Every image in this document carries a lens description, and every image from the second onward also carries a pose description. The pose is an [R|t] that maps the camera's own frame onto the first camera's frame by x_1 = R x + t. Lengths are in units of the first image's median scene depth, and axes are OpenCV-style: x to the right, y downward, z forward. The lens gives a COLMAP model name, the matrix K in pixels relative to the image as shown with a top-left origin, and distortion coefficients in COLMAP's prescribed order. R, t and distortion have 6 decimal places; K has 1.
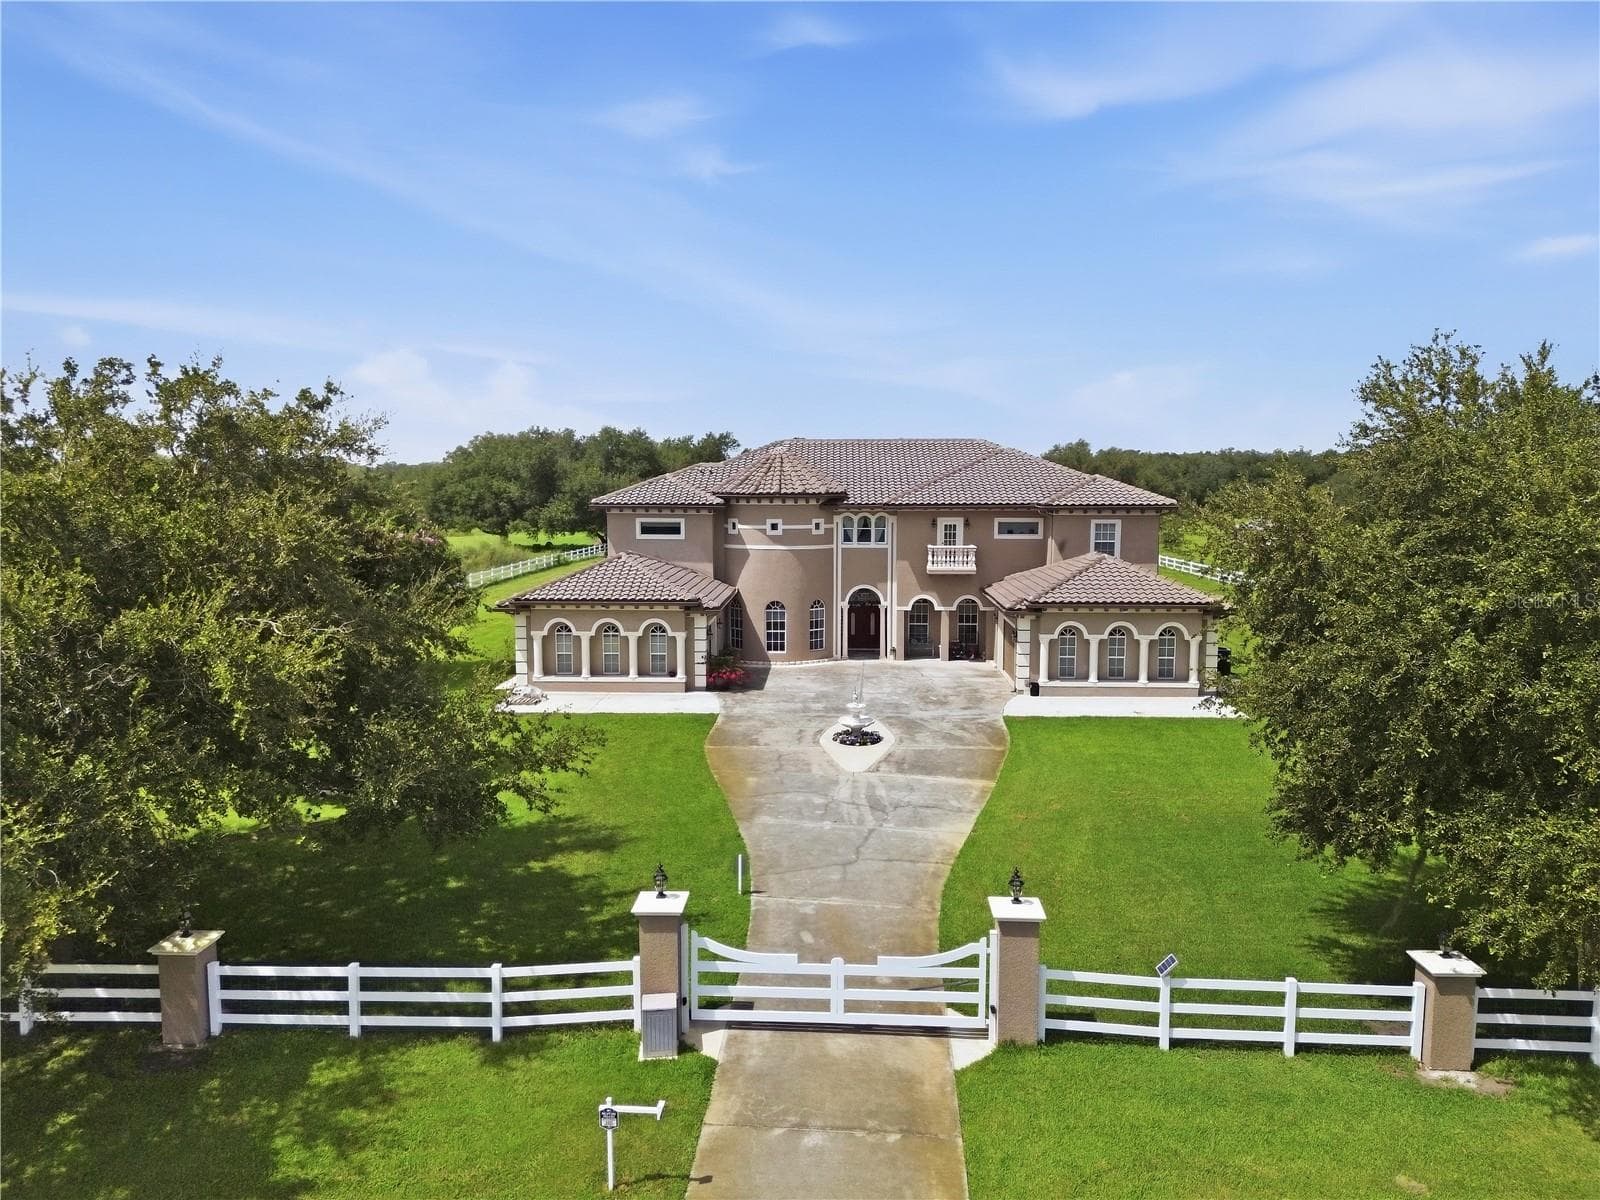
lens RADIAL K [[1120.8, 0, 801.1], [0, 1120.8, 602.8], [0, 0, 1]] dist [0.079039, -0.085138]
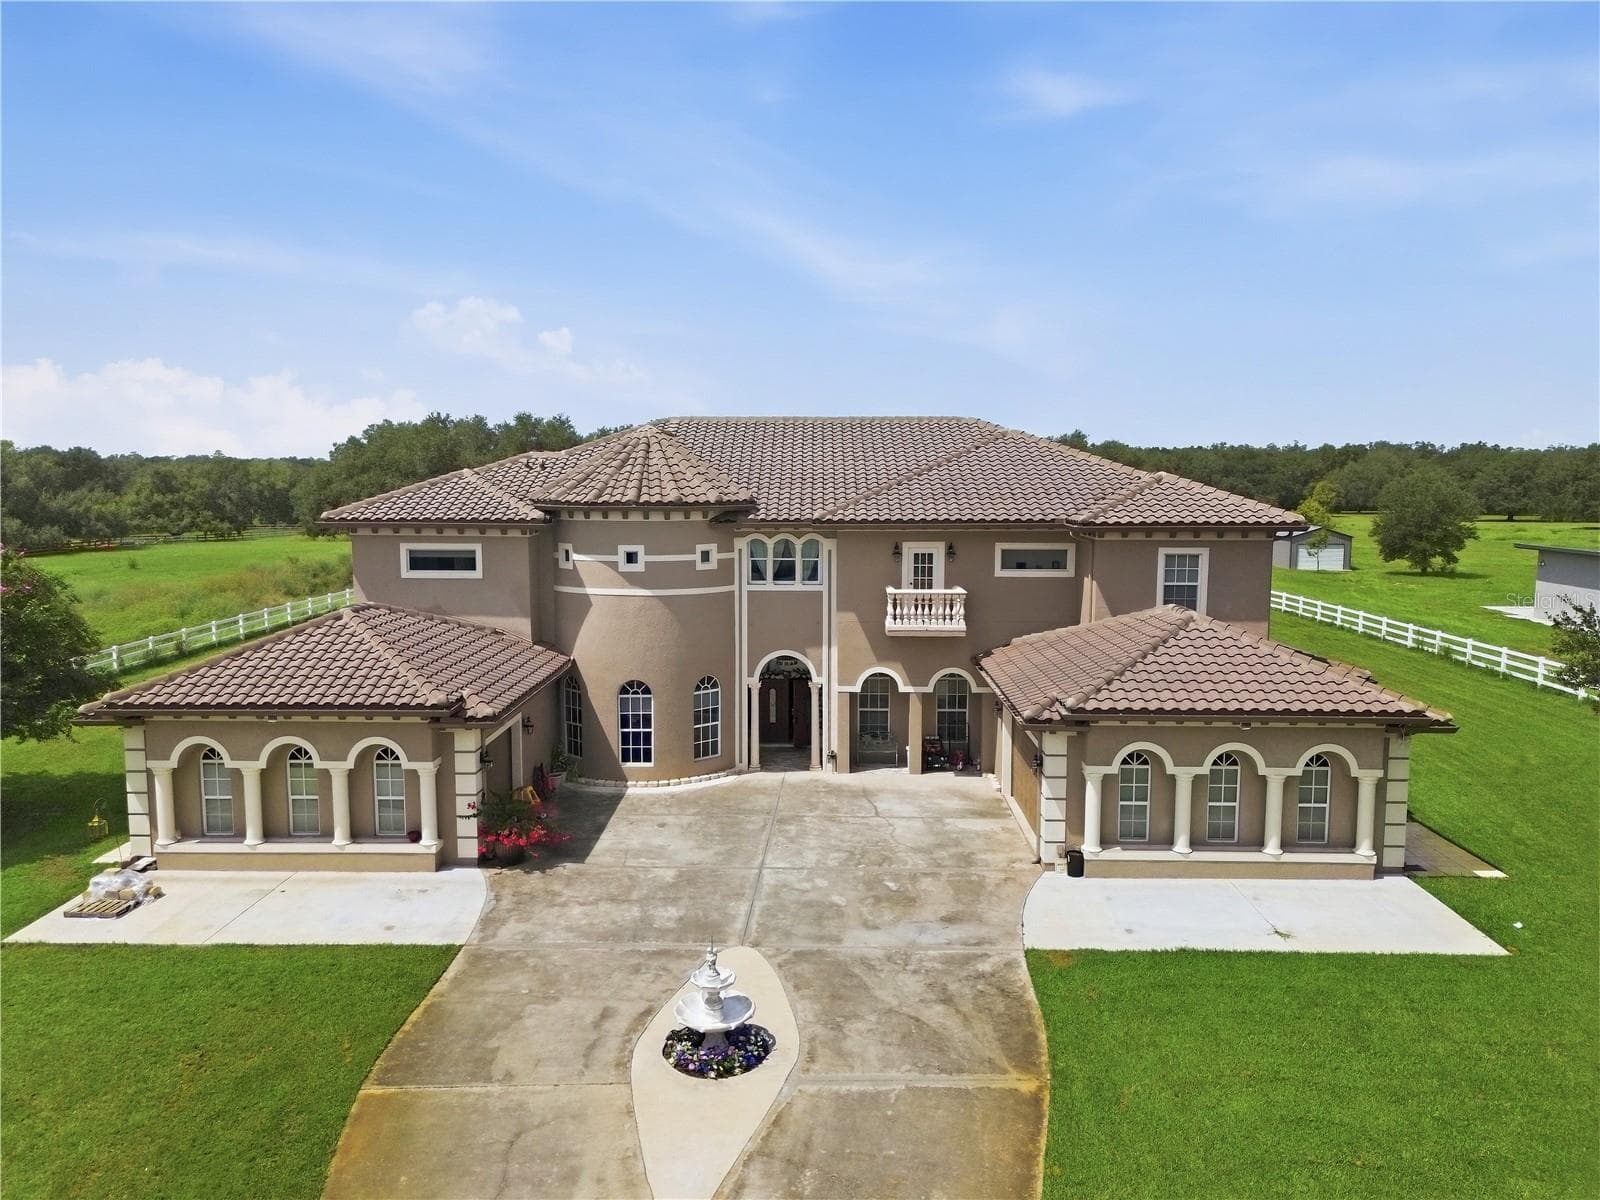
lens RADIAL K [[1120.8, 0, 802.8], [0, 1120.8, 597.1], [0, 0, 1]] dist [0.079039, -0.085138]
pose [[0.999839, -0.001716, 0.017882, 0.058655], [0.001735, 0.999998, -0.001026, -0.047376], [-0.017880, 0.001057, 0.999840, 0.406798]]
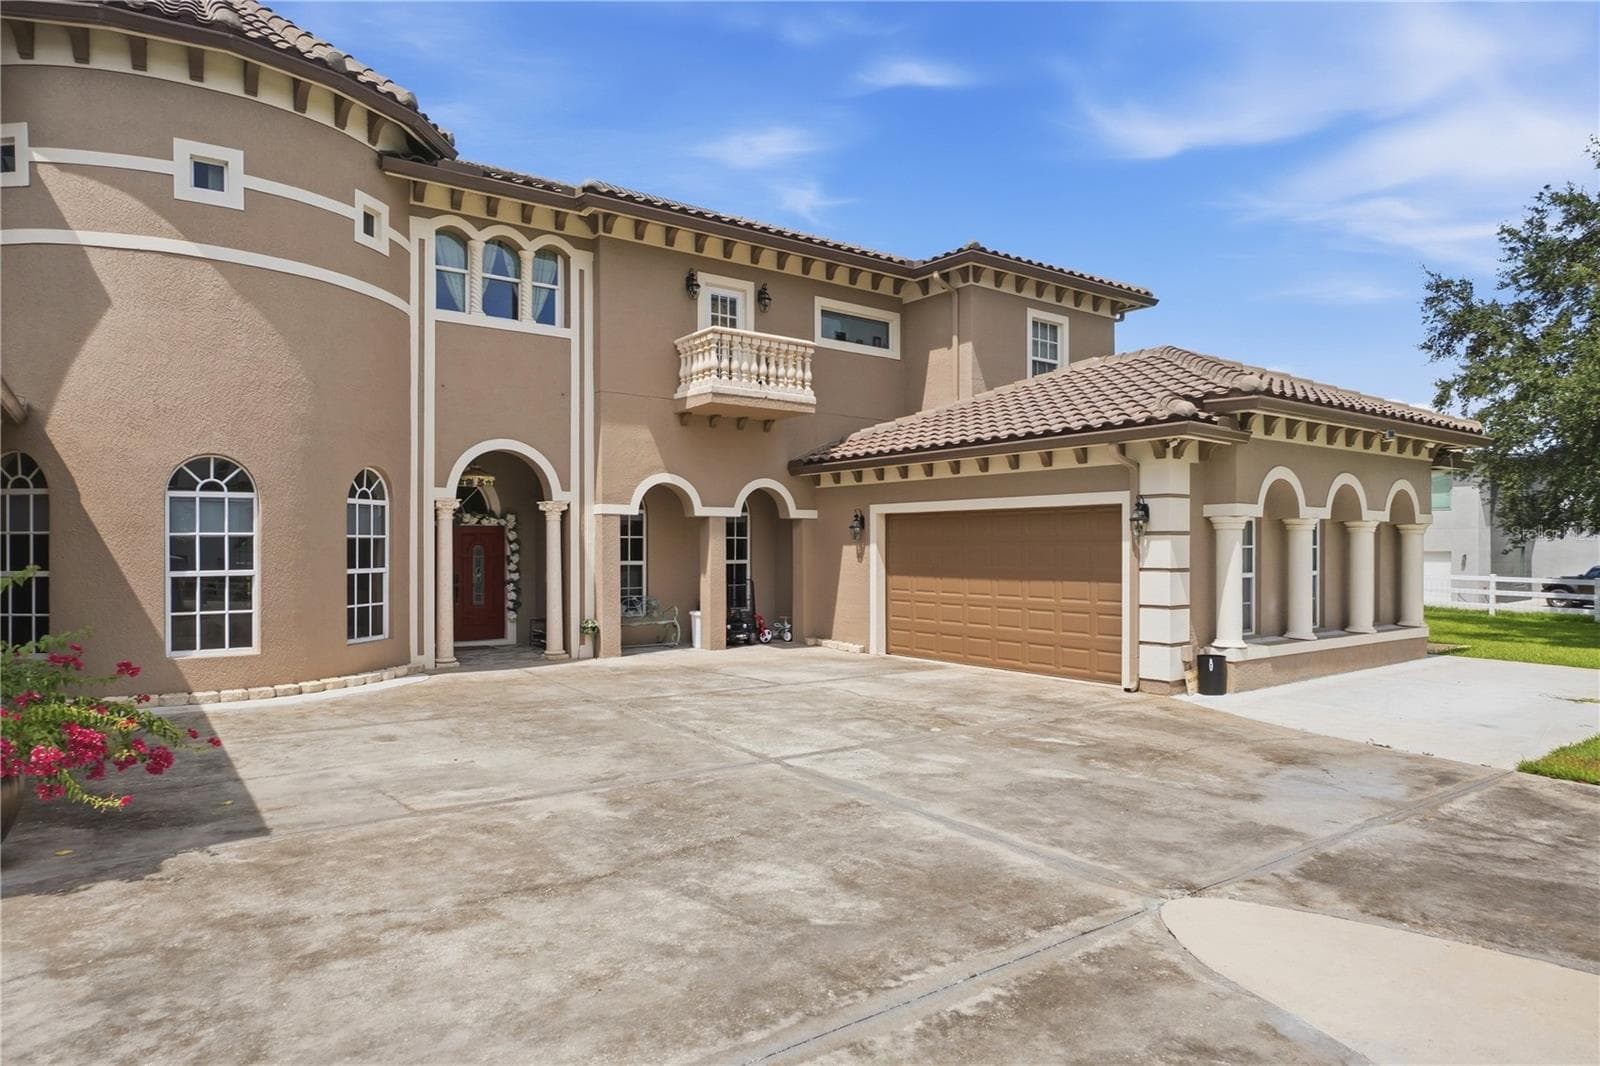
lens RADIAL K [[950.3, 0, 793.9], [0, 950.3, 549.1], [0, 0, 1]] dist [-0.014705, 0.011783]
pose [[0.787463, -0.001475, 0.616360, -0.054328], [0.069542, 0.993825, -0.086468, 0.050372], [-0.612426, 0.110953, 0.782703, 0.769368]]
